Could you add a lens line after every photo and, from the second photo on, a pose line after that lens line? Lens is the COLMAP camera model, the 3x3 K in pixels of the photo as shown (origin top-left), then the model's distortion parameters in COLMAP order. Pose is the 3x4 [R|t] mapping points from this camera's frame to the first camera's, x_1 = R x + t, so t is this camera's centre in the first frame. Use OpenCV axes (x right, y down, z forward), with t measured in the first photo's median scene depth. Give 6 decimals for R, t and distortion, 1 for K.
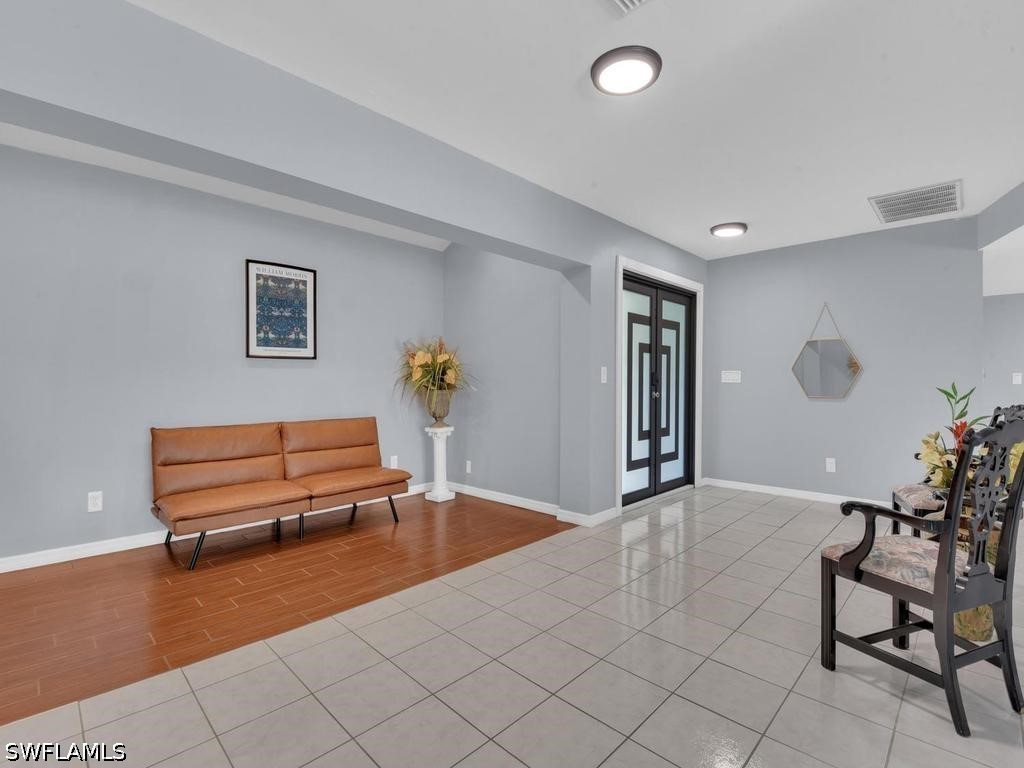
lens RADIAL K [[476.8, 0, 500.4], [0, 476.8, 383.0], [0, 0, 1]] dist [-0.001559, -0.001012]
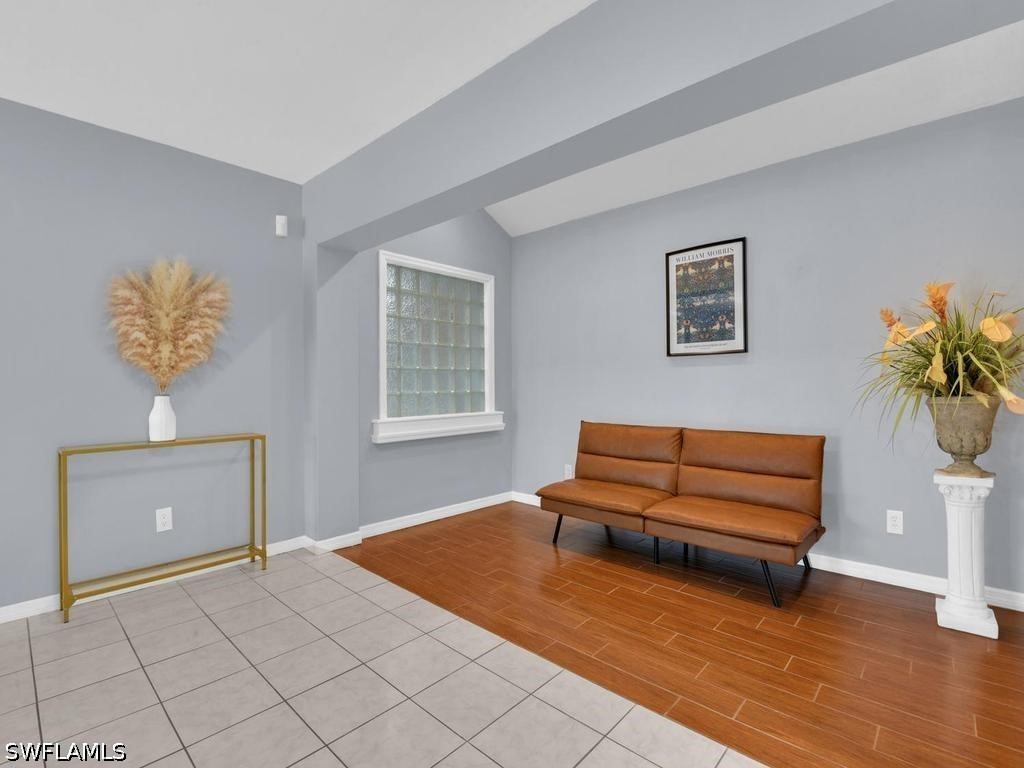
lens RADIAL K [[474.0, 0, 526.8], [0, 474.0, 381.4], [0, 0, 1]] dist [-0.001539, -0.016132]
pose [[0.060171, -0.003782, -0.998181, 0.377694], [0.004820, 0.999982, -0.003499, -0.001676], [0.998176, -0.004600, 0.060188, 0.632813]]
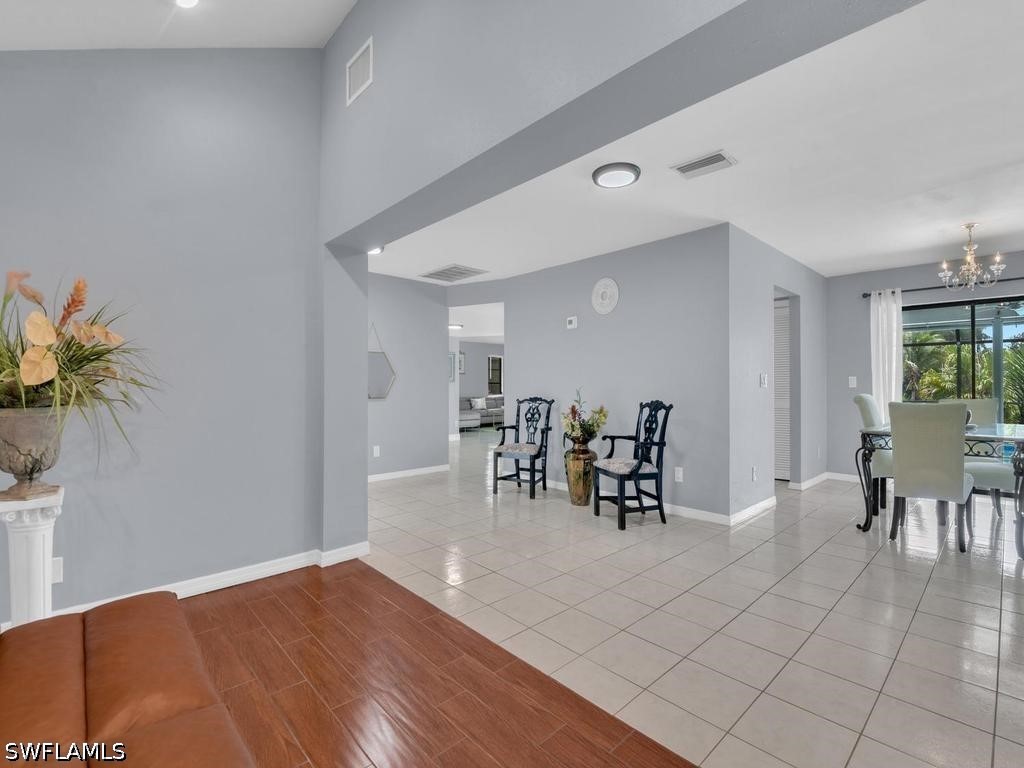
lens RADIAL K [[474.0, 0, 526.8], [0, 474.0, 381.4], [0, 0, 1]] dist [-0.001539, -0.016132]
pose [[0.025489, 0.005971, 0.999657, -0.630287], [-0.000787, 0.999982, -0.005953, -0.006554], [-0.999675, -0.000635, 0.025494, 0.651285]]
